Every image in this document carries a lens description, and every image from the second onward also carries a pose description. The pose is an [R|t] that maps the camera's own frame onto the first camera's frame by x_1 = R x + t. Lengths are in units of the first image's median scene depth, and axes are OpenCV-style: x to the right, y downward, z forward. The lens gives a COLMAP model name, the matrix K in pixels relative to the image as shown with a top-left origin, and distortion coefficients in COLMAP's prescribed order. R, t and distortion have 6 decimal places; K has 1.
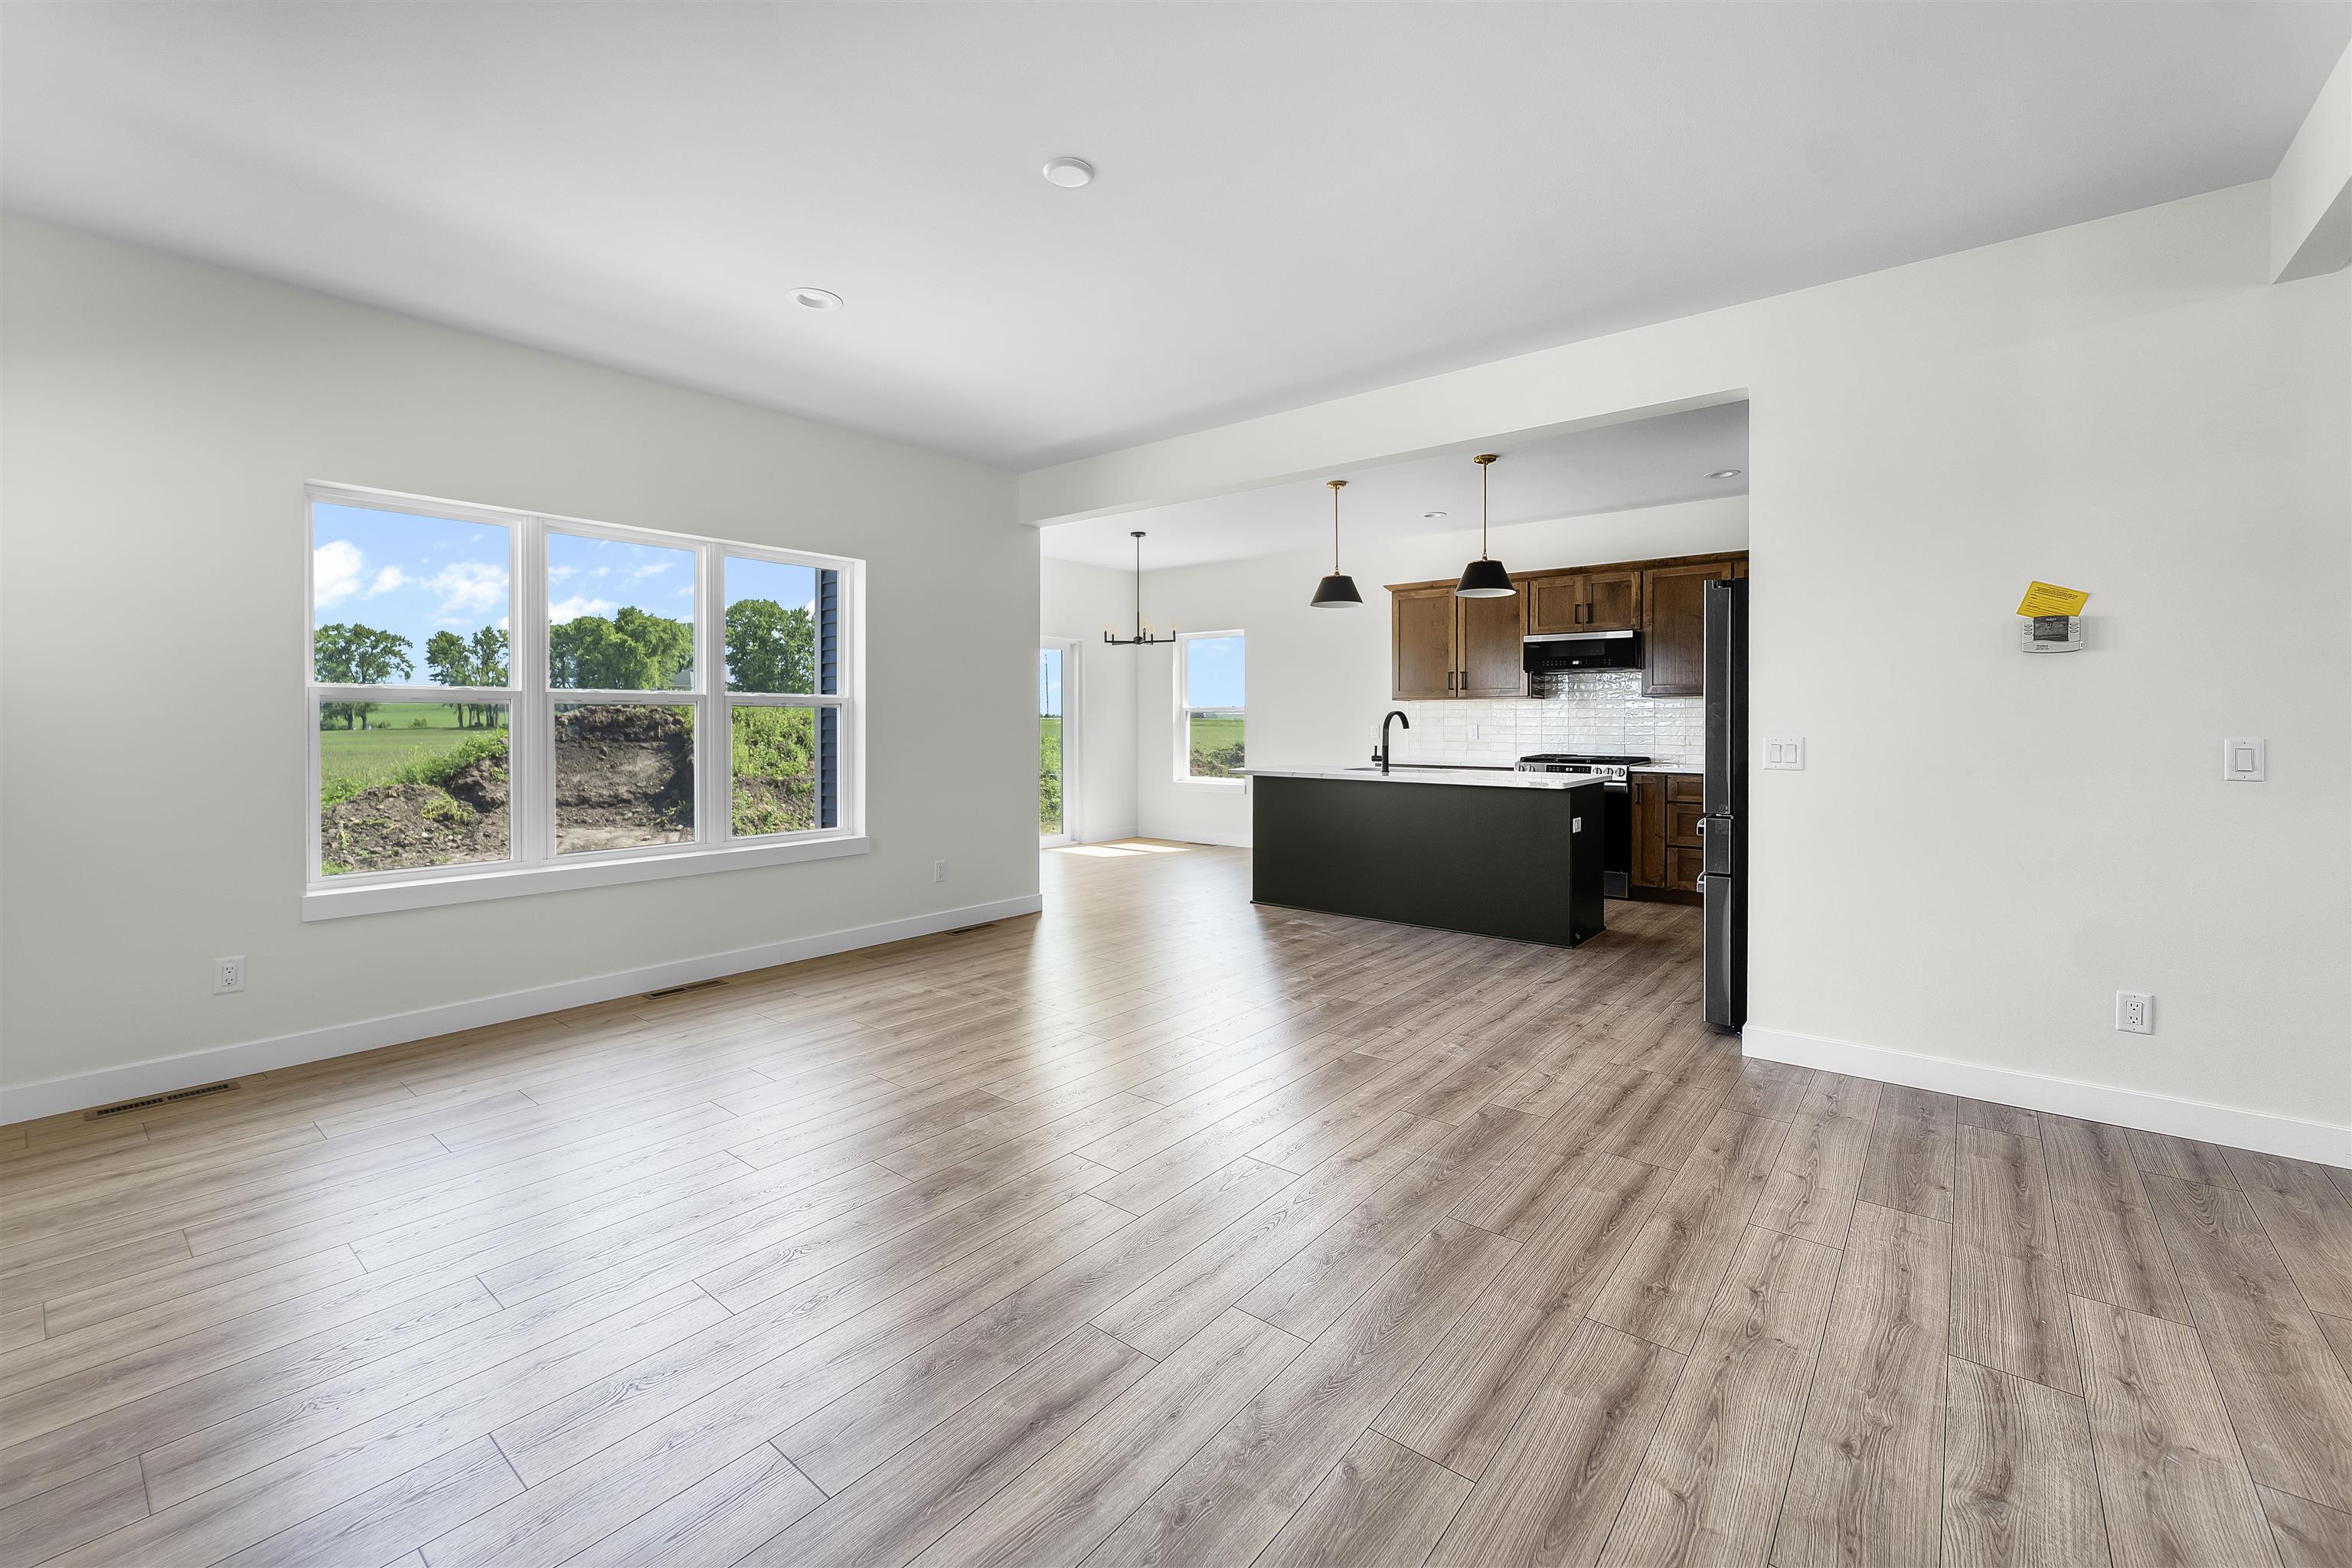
lens RADIAL K [[970.9, 0, 1178.3], [0, 970.9, 720.1], [0, 0, 1]] dist [0.003410, -0.000068]
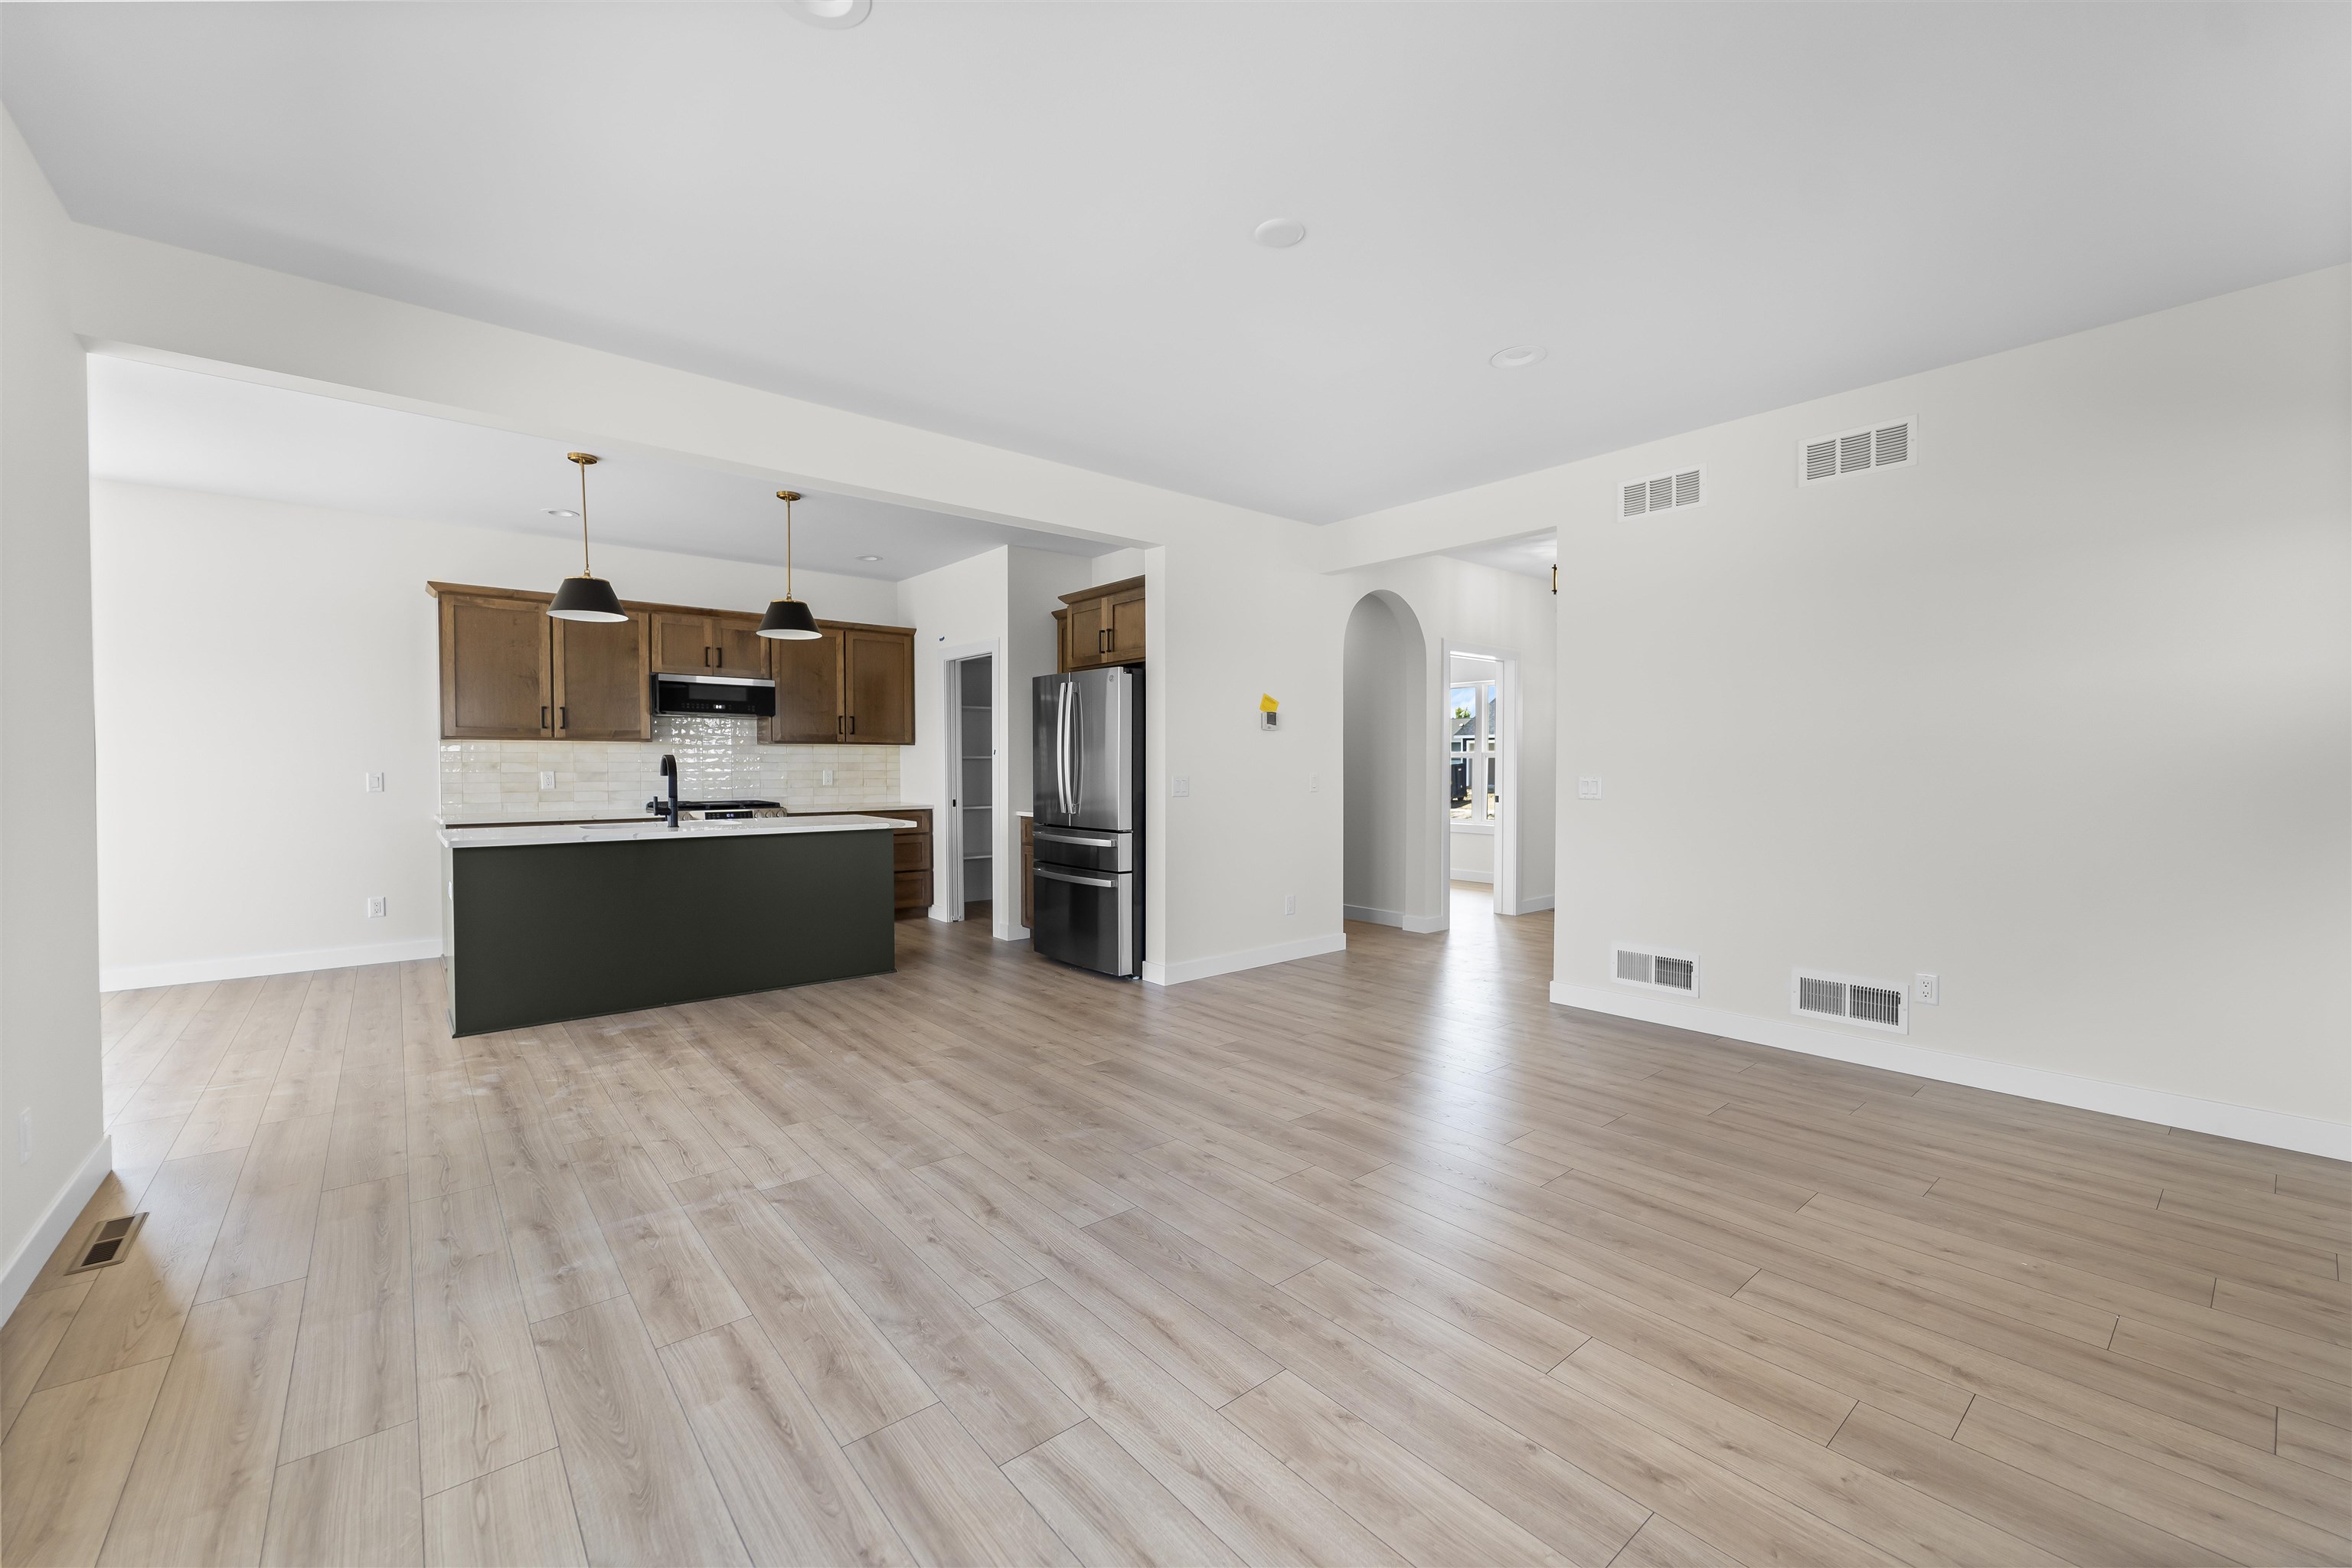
lens RADIAL K [[945.3, 0, 1181.4], [0, 945.3, 767.0], [0, 0, 1]] dist [0.000527, -0.000159]
pose [[0.182027, -0.003245, 0.983288, -0.600257], [0.000807, 0.999995, 0.003150, -0.001149], [-0.983293, 0.000220, 0.182029, 0.488754]]
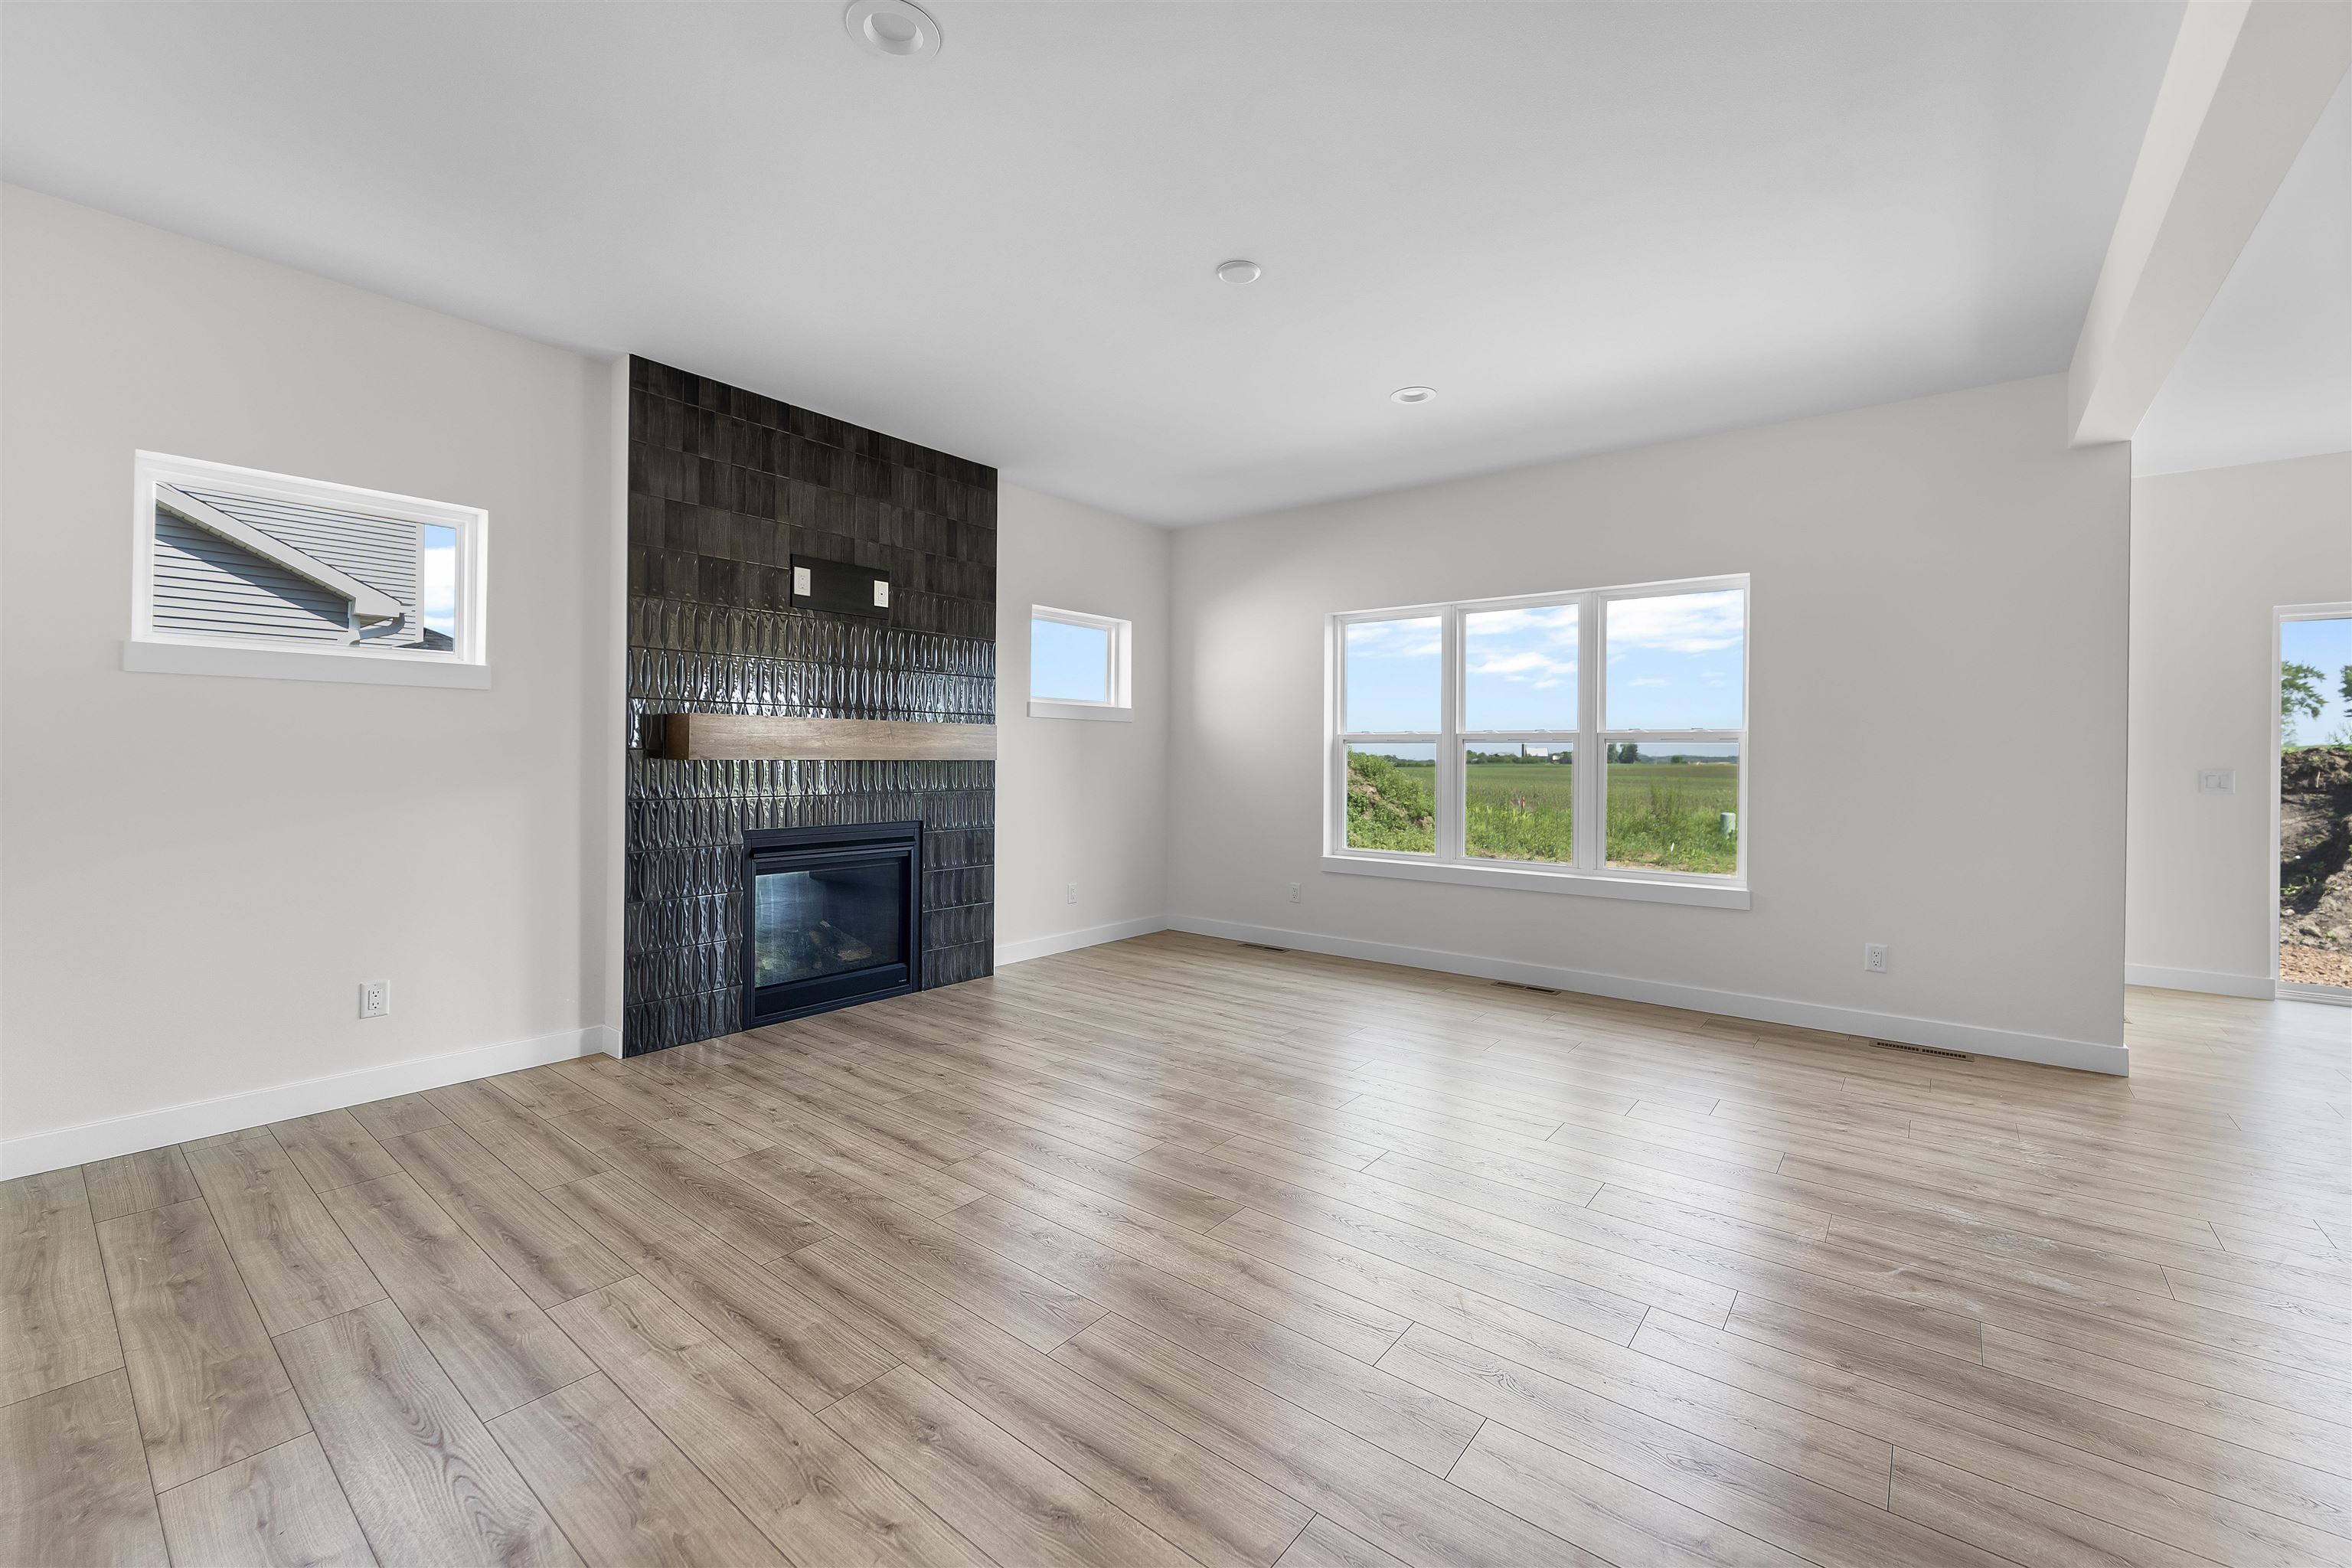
lens RADIAL K [[945.3, 0, 1181.4], [0, 945.3, 767.0], [0, 0, 1]] dist [0.000527, -0.000159]
pose [[0.013680, 0.011256, -0.999843, 0.528883], [-0.008095, 0.999905, 0.011146, 0.003370], [0.999874, 0.007941, 0.013770, 0.490996]]
